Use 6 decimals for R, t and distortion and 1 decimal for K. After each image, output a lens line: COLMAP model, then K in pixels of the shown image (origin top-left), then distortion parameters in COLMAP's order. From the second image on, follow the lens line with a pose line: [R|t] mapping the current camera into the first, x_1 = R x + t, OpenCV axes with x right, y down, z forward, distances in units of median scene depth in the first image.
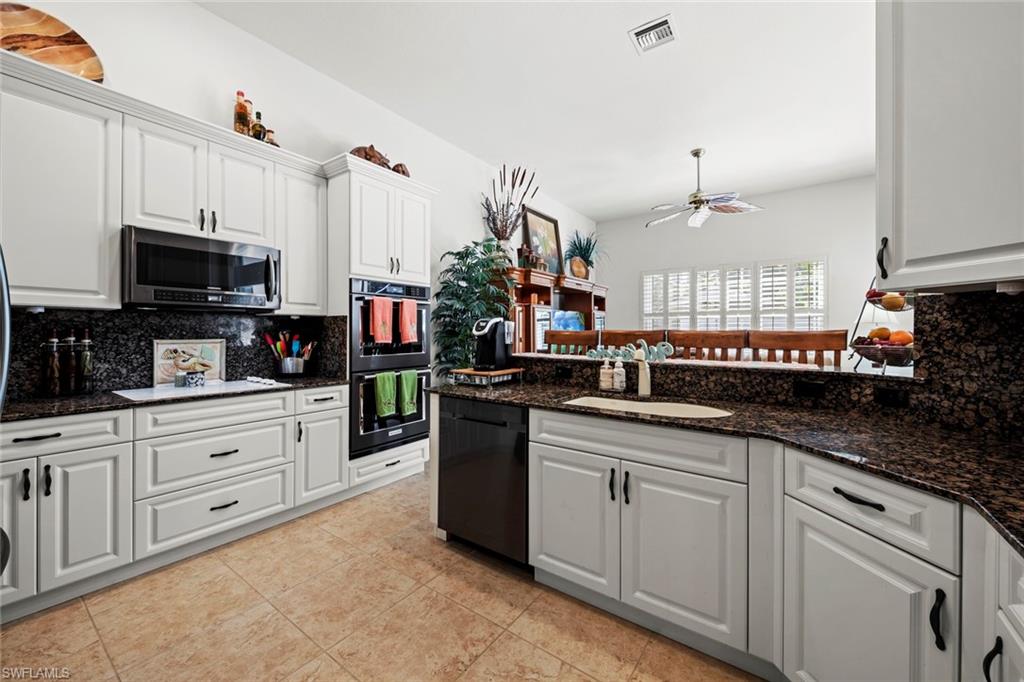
lens RADIAL K [[399.2, 0, 516.7], [0, 399.2, 335.4], [0, 0, 1]] dist [0.005076, -0.002454]
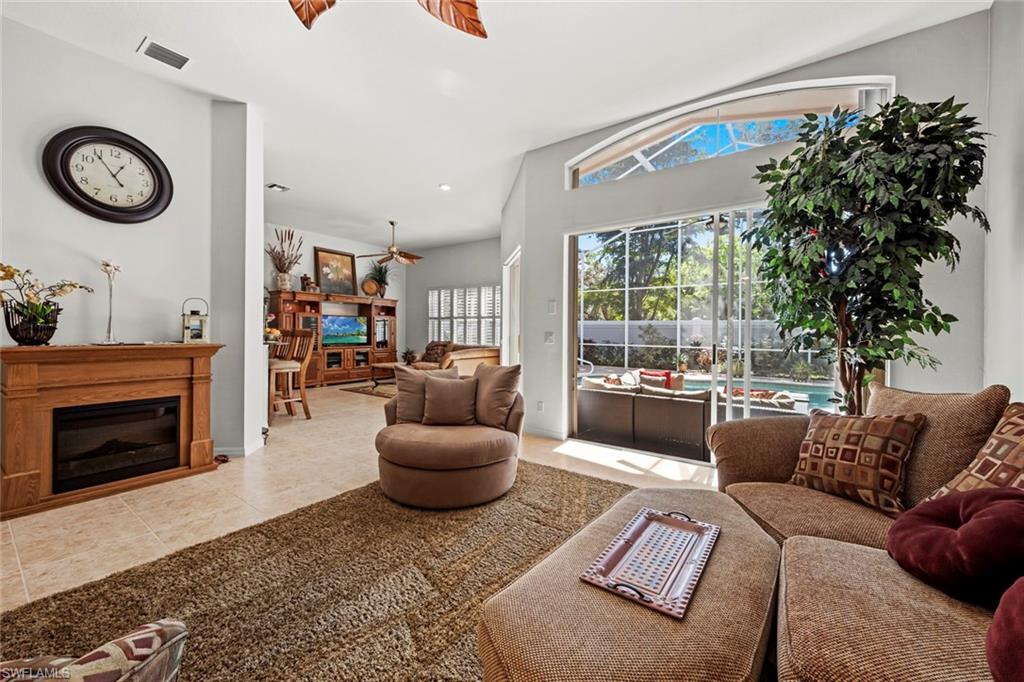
lens RADIAL K [[399.2, 0, 516.0], [0, 399.2, 333.9], [0, 0, 1]] dist [0.005076, -0.002454]
pose [[0.999941, 0.005641, 0.009269, 1.828814], [-0.005607, 0.999977, -0.003722, 0.023804], [-0.009290, 0.003670, 0.999950, -1.304229]]
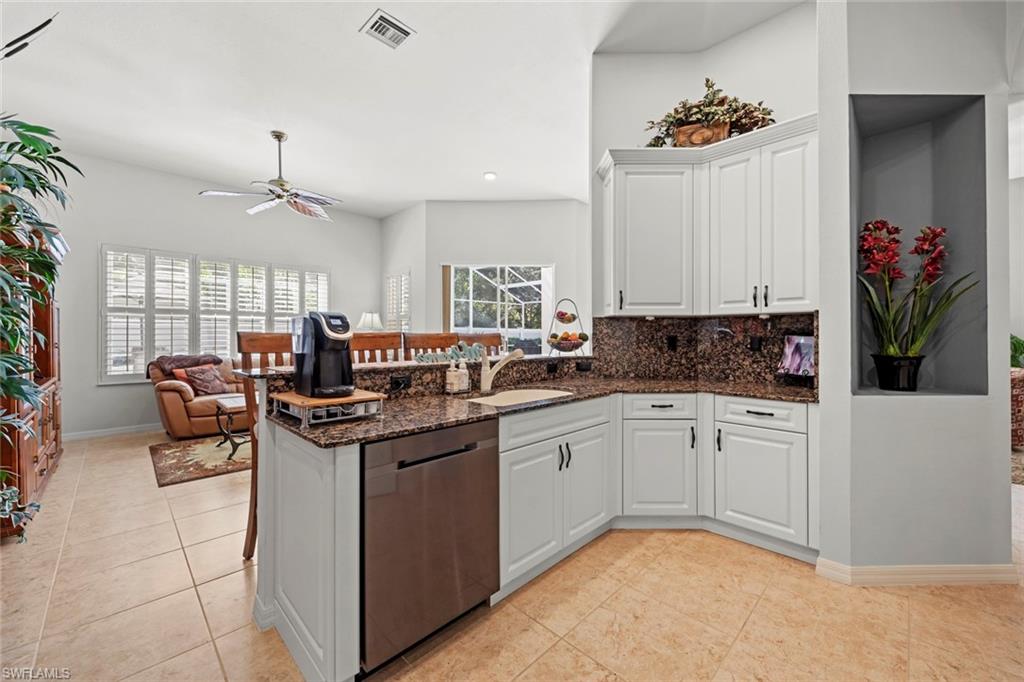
lens RADIAL K [[399.2, 0, 514.1], [0, 399.2, 336.5], [0, 0, 1]] dist [0.005076, -0.002454]
pose [[0.156718, -0.003731, 0.987636, -0.675285], [0.009332, 0.999954, 0.002296, -0.003607], [-0.987599, 0.008857, 0.156745, 0.639690]]
